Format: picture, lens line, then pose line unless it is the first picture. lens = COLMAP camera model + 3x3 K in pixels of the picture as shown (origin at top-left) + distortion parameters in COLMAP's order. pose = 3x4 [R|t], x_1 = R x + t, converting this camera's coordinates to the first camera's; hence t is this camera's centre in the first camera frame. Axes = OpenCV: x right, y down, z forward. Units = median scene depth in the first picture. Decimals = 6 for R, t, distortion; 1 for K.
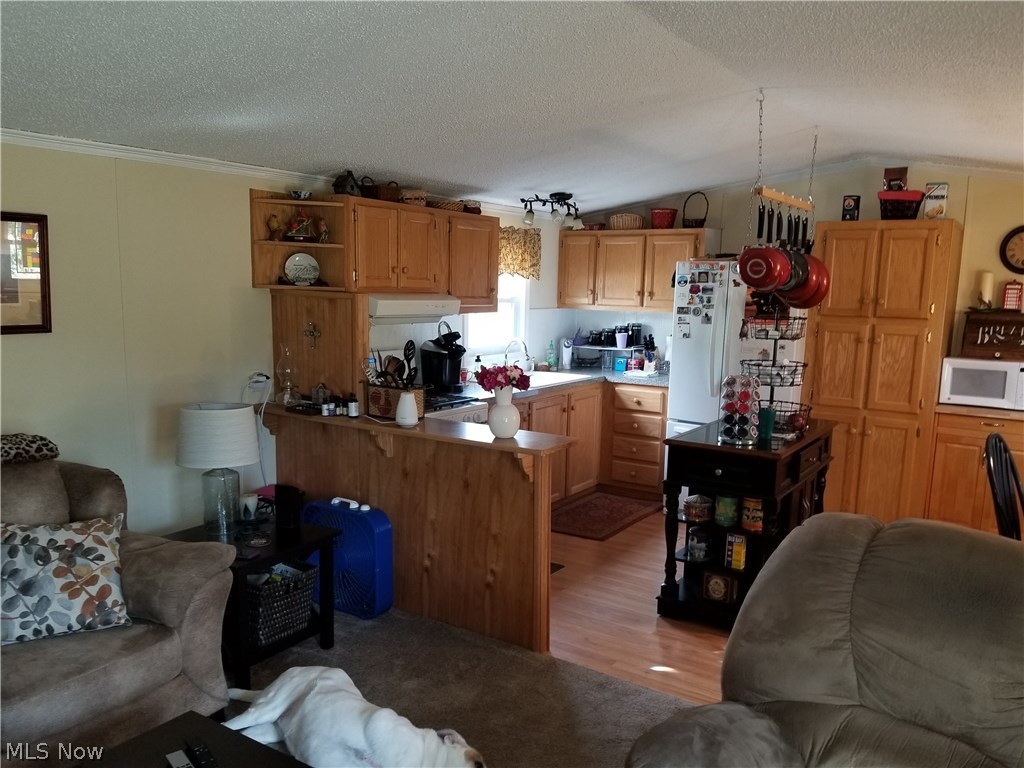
lens RADIAL K [[814.6, 0, 512.6], [0, 814.6, 386.4], [0, 0, 1]] dist [0.009522, -0.020658]
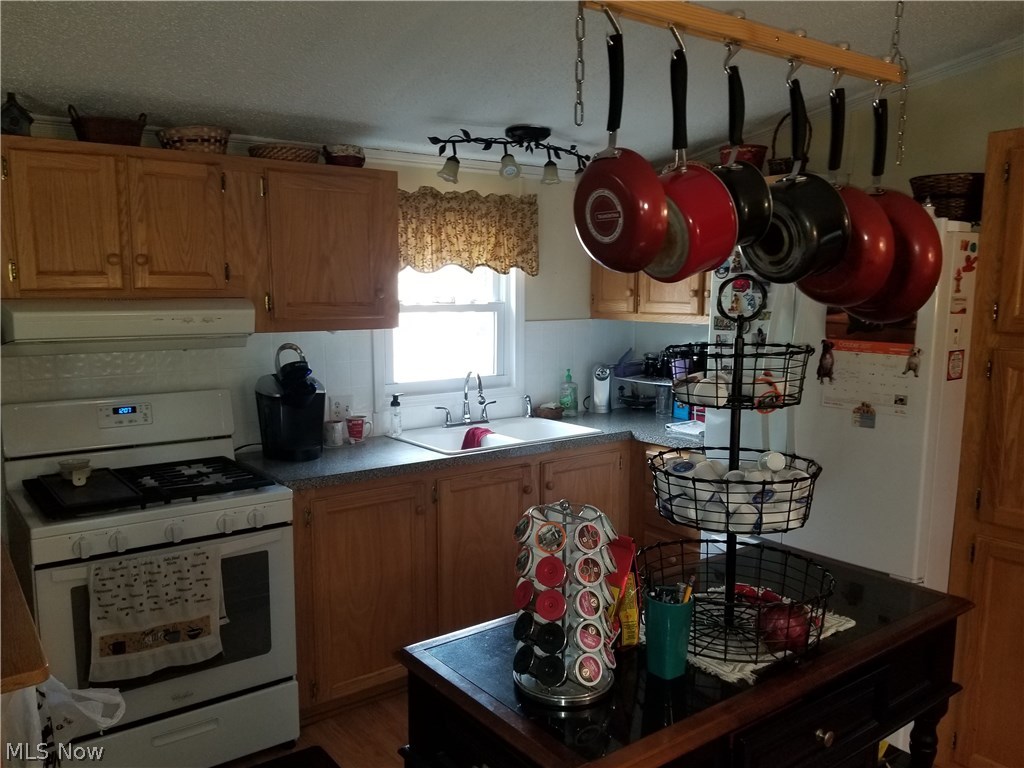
lens RADIAL K [[814.6, 0, 511.2], [0, 814.6, 386.7], [0, 0, 1]] dist [0.009522, -0.020658]
pose [[0.937469, 0.022623, -0.347332, 0.264062], [-0.025366, 0.999673, -0.003352, -0.045485], [0.347142, 0.011953, 0.937736, 0.442686]]
